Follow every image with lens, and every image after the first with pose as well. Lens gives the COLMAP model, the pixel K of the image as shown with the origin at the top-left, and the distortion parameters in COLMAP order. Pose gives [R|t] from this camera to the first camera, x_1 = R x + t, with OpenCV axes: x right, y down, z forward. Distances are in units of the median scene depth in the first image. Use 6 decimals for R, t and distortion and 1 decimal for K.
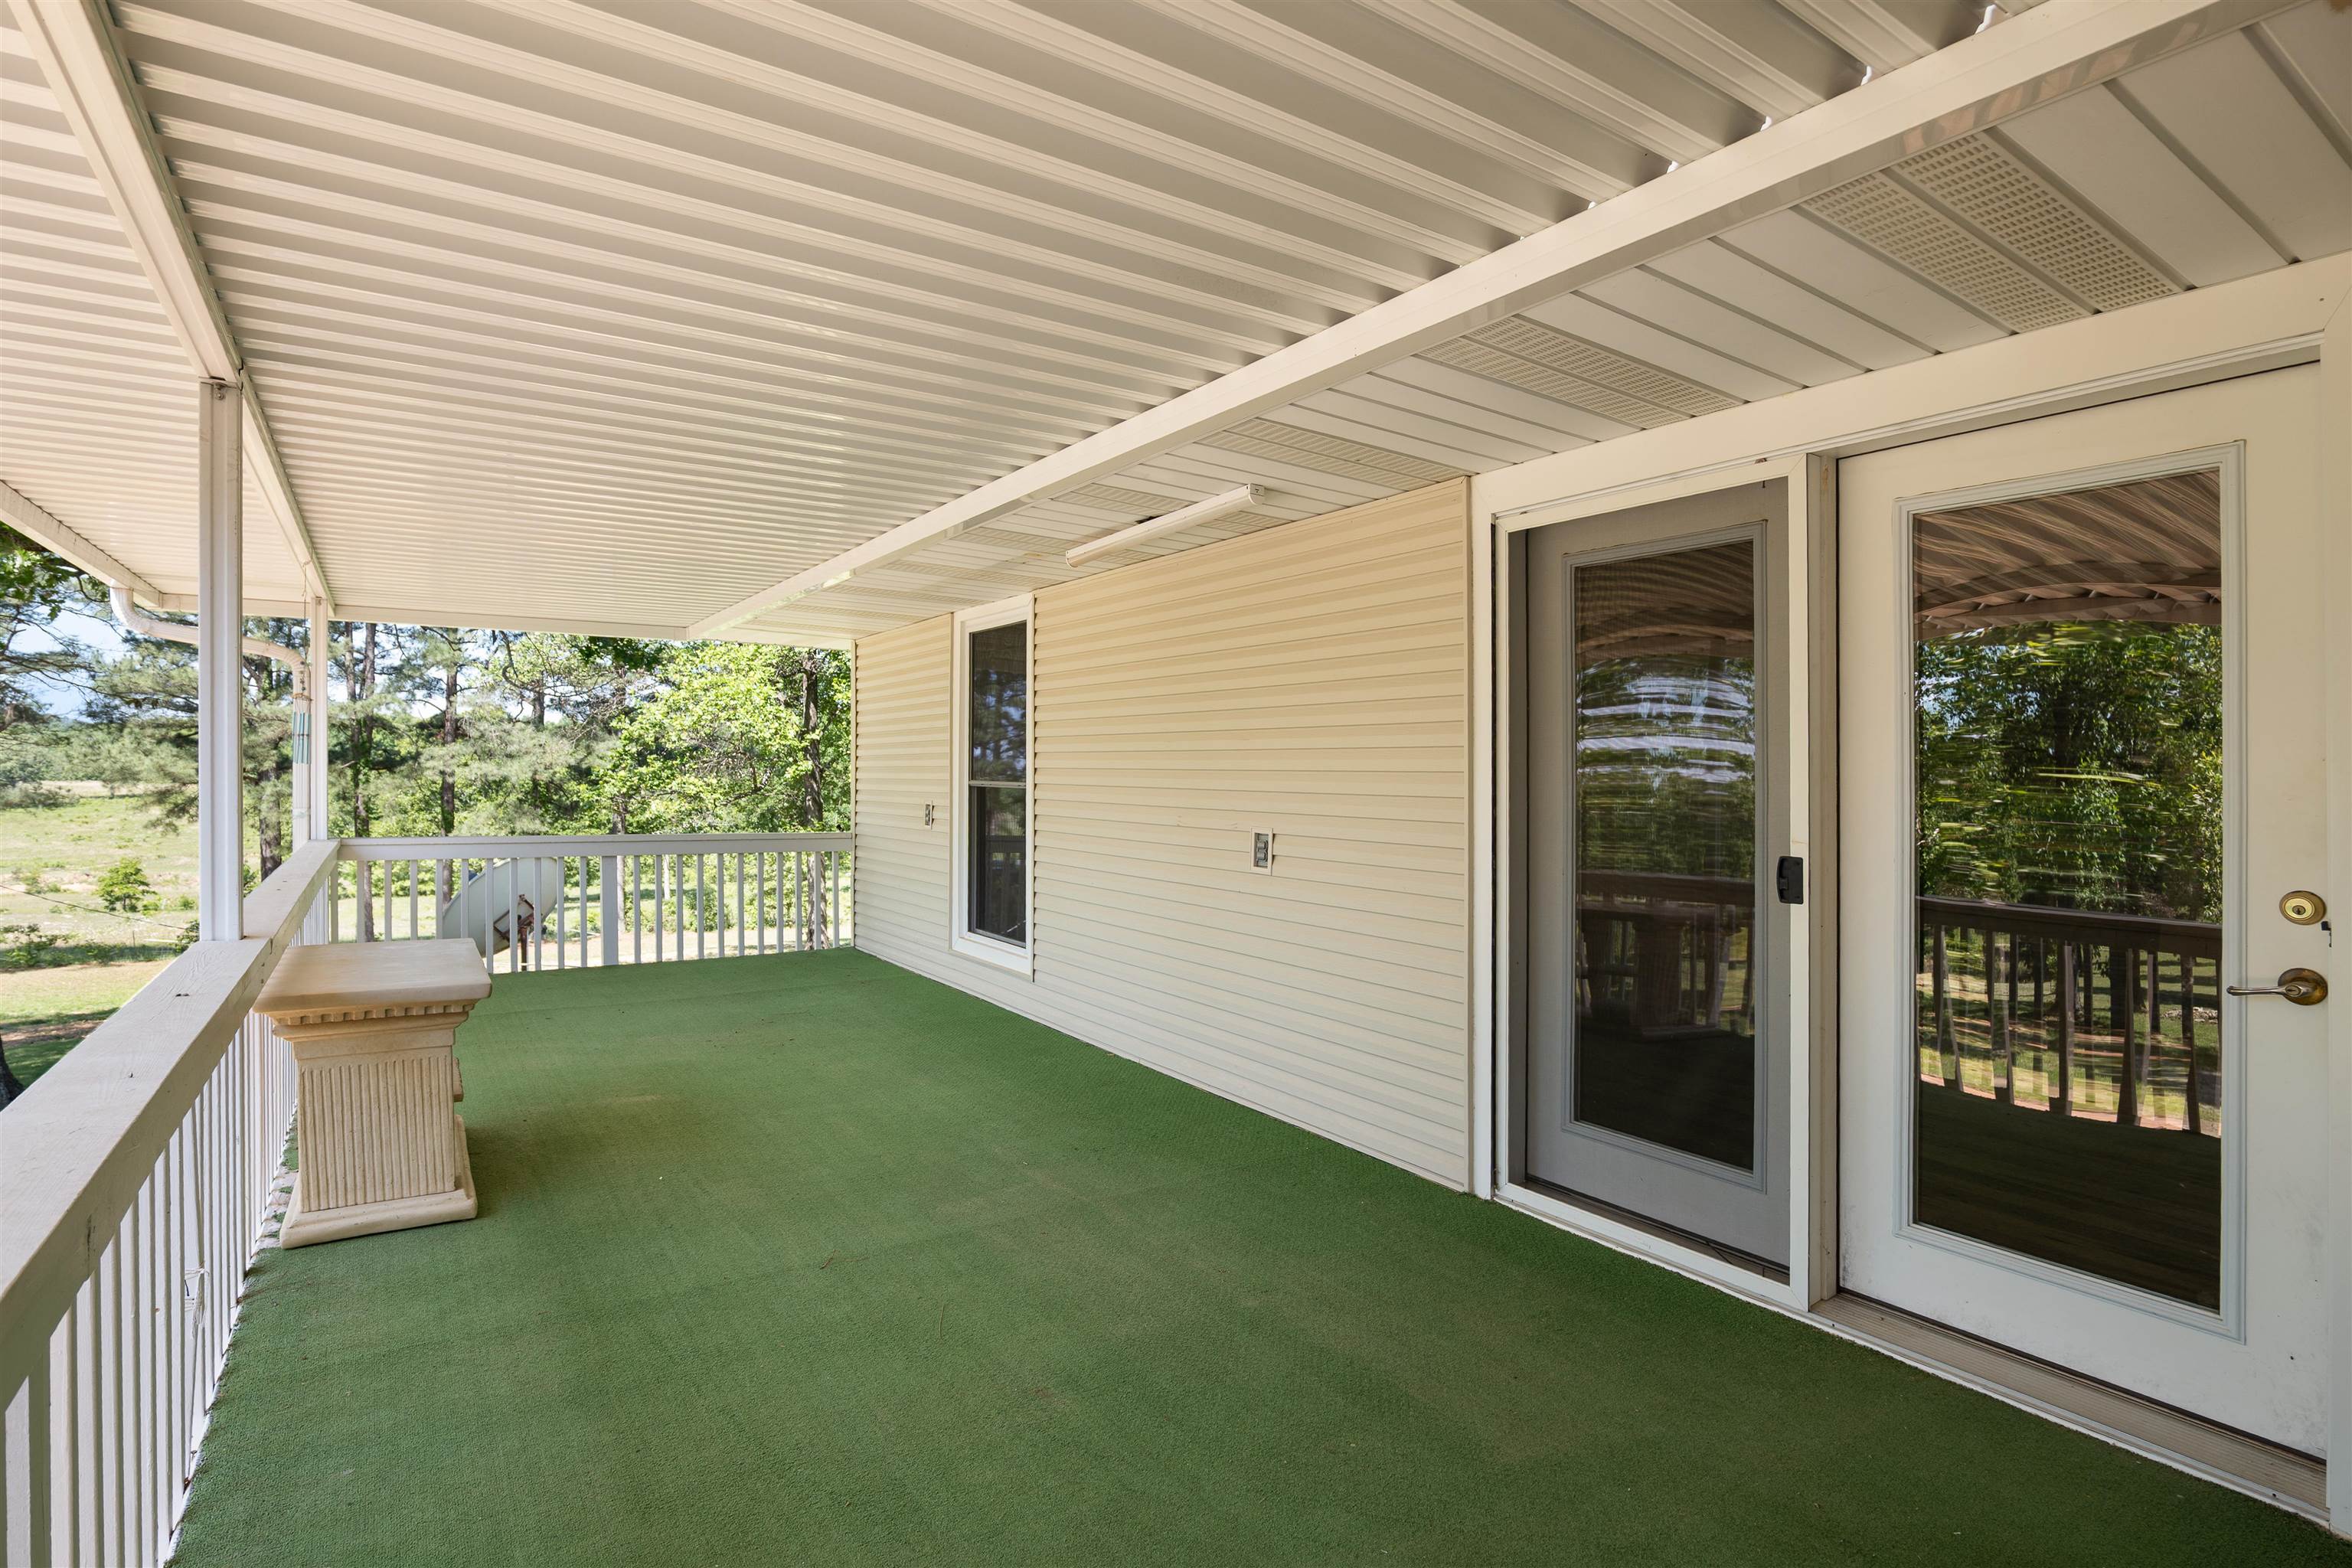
lens RADIAL K [[1153.0, 0, 1140.6], [0, 1153.0, 772.0], [0, 0, 1]] dist [-0.023404, 0.000470]
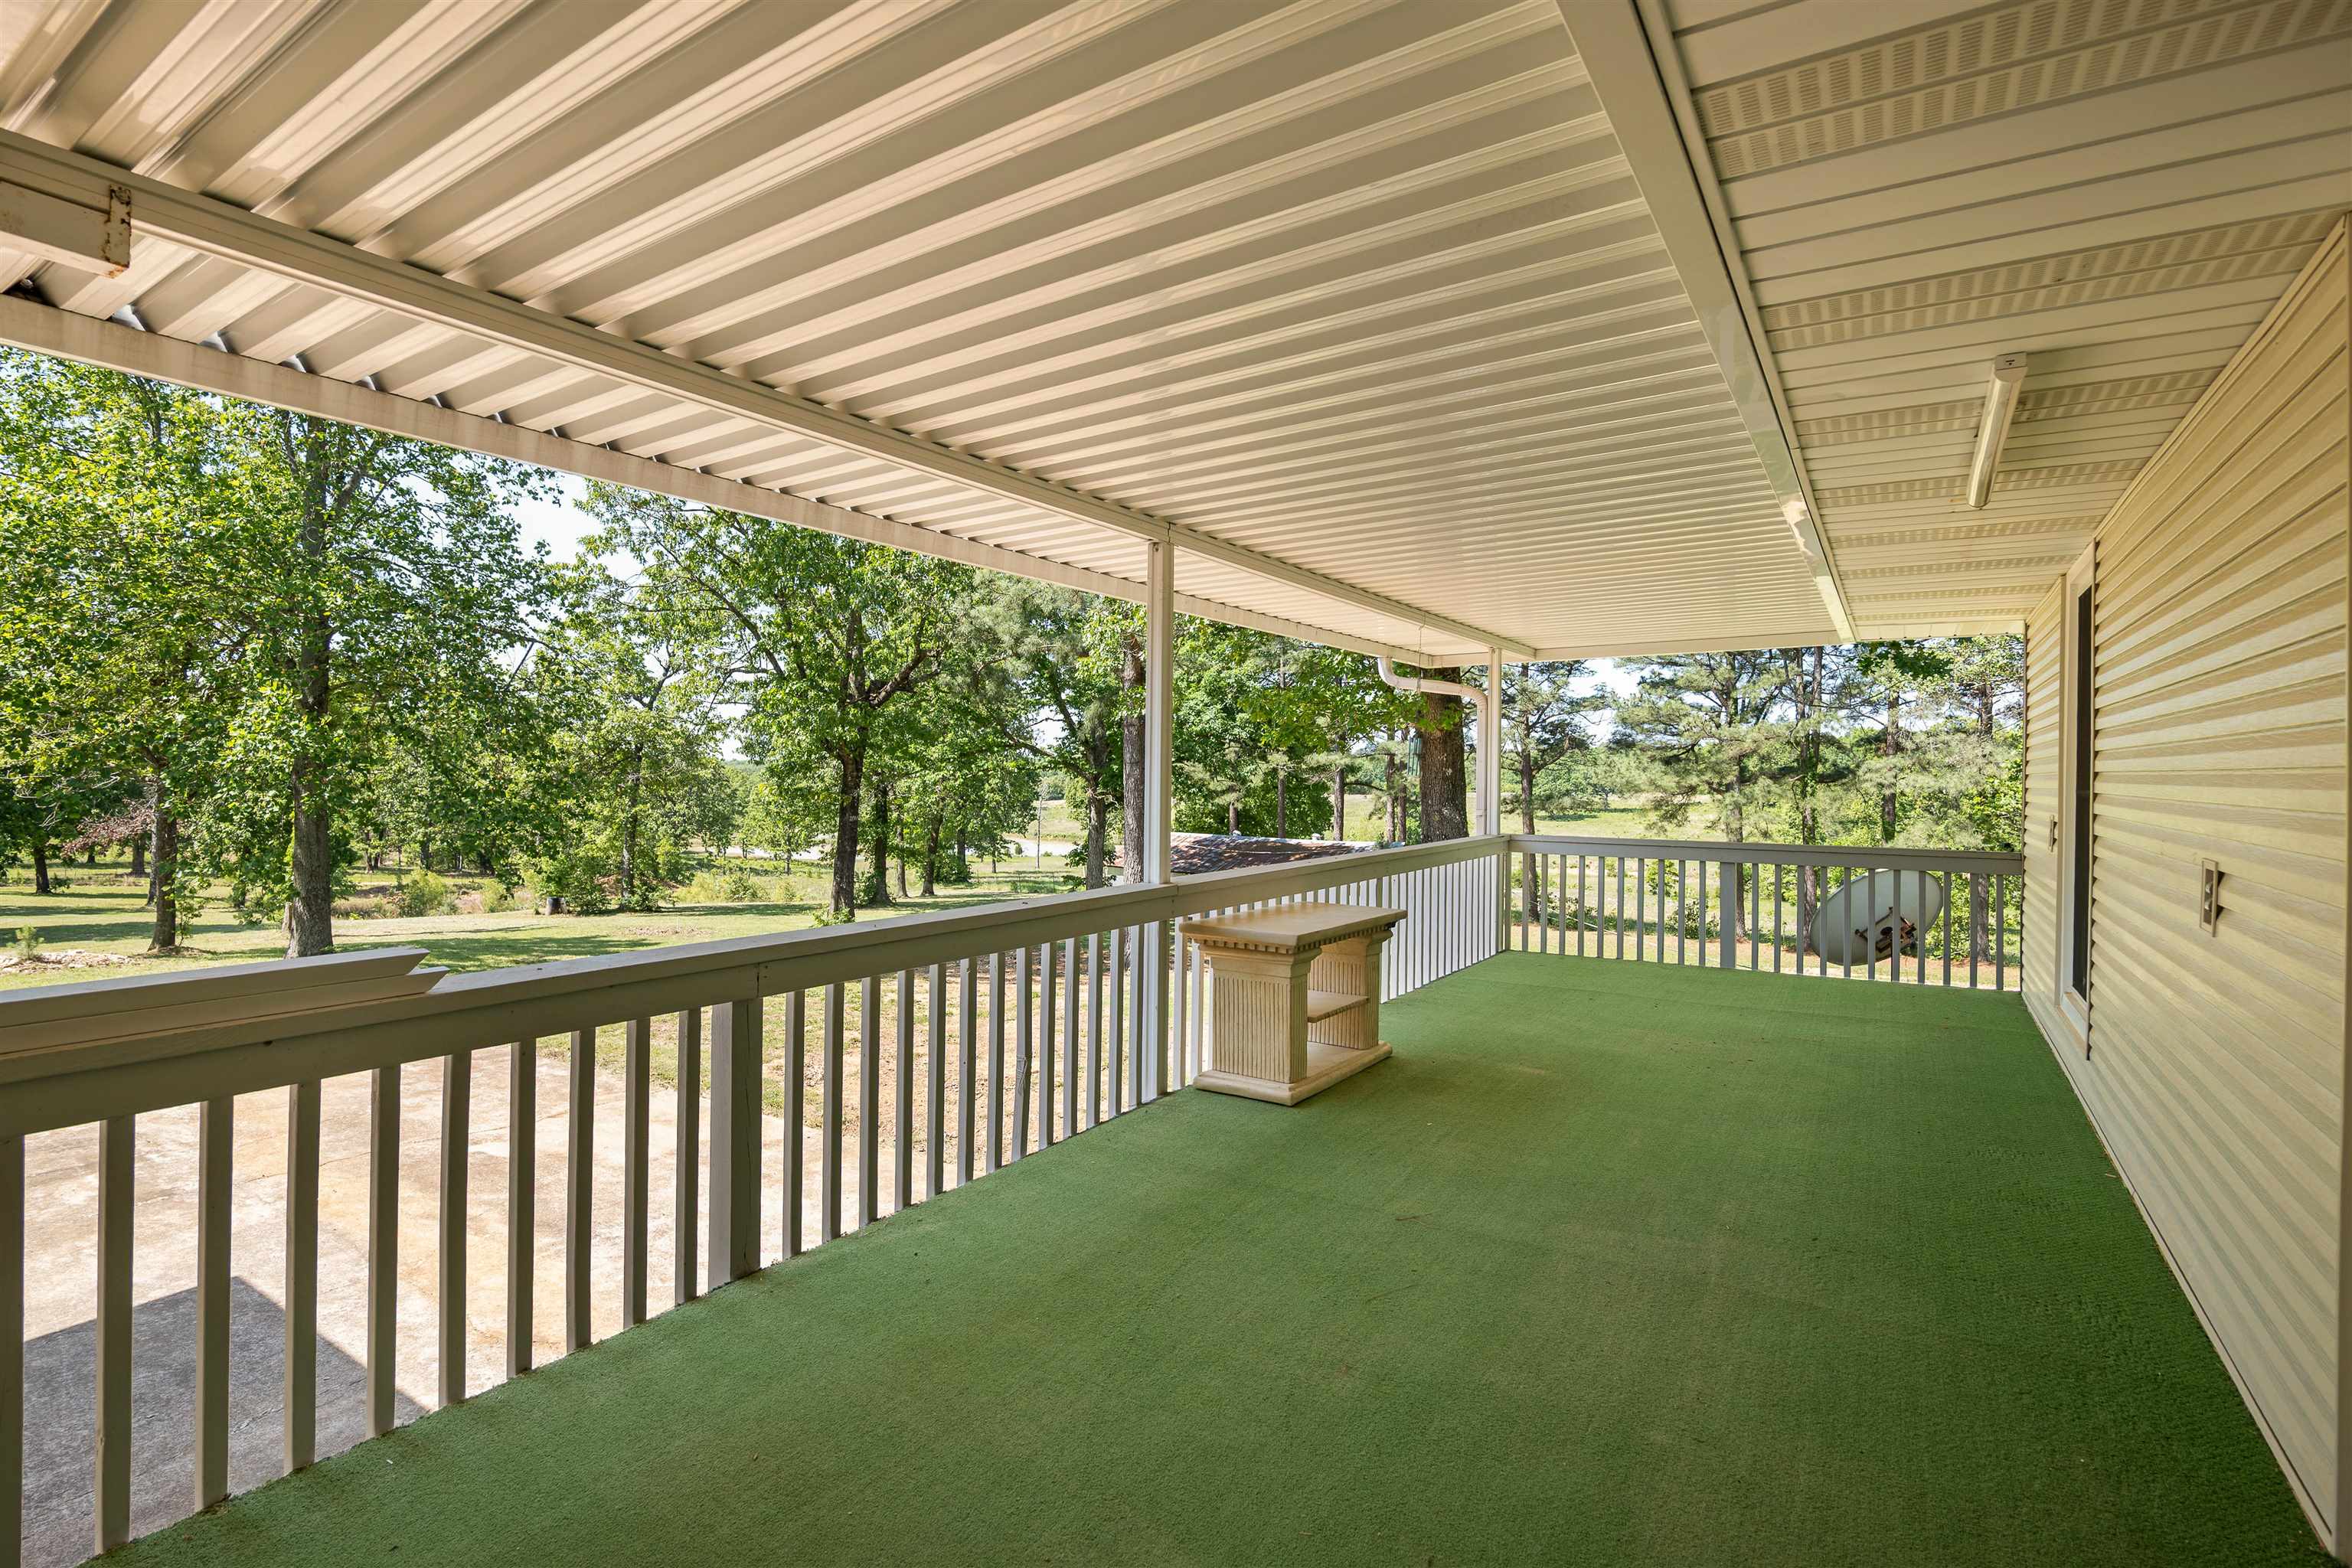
lens RADIAL K [[1110.9, 0, 1181.0], [0, 1110.9, 768.9], [0, 0, 1]] dist [-0.031661, 0.008540]
pose [[0.411472, -0.015084, -0.911298, 0.255413], [0.001793, 0.999874, -0.015741, 0.003664], [0.911421, 0.004843, 0.411448, 0.147573]]
